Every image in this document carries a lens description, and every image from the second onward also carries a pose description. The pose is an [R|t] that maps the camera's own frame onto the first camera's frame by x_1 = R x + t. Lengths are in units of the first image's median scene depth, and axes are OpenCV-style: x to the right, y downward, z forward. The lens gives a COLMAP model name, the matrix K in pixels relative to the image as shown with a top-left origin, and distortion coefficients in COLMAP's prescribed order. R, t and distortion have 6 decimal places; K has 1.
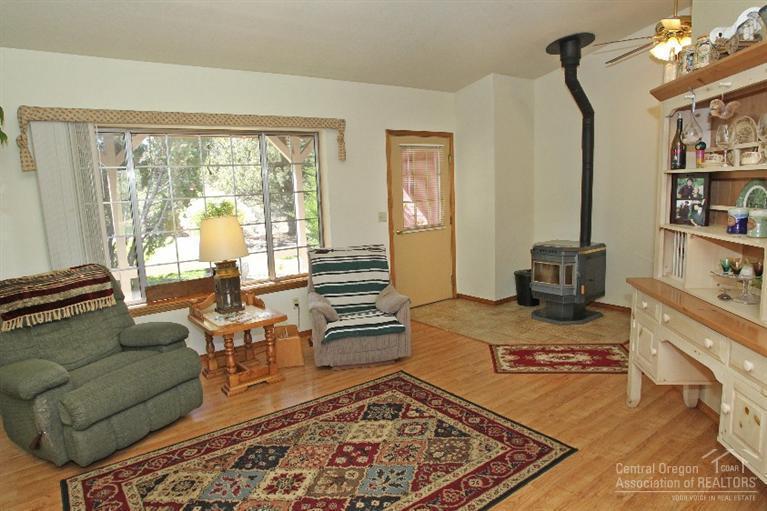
lens RADIAL K [[478.7, 0, 377.9], [0, 478.7, 261.0], [0, 0, 1]] dist [-0.087996, 0.047925]
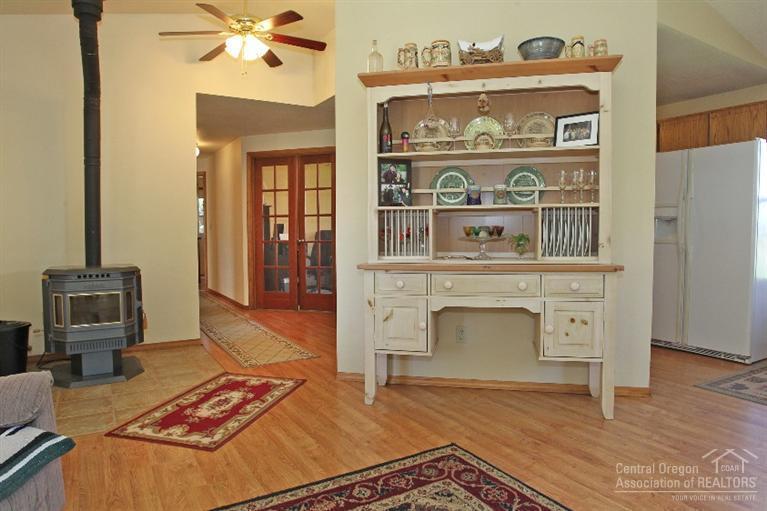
lens RADIAL K [[494.0, 0, 383.5], [0, 494.0, 255.5], [0, 0, 1]] dist [-0.059609, 0.001285]
pose [[0.094628, -0.009981, 0.995463, -0.469481], [0.158341, 0.987371, -0.005152, 0.034585], [-0.982839, 0.158110, 0.095014, 0.922577]]
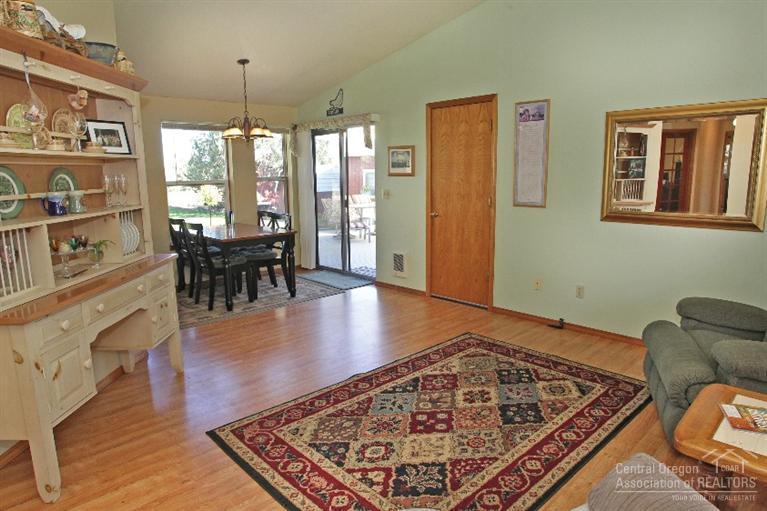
lens RADIAL K [[478.7, 0, 377.9], [0, 478.7, 261.0], [0, 0, 1]] dist [-0.087996, 0.047925]
pose [[-0.992153, 0.075746, -0.099469, 0.130934], [0.037800, 0.940085, 0.338839, -0.240781], [0.119175, 0.332420, -0.935572, 1.730175]]
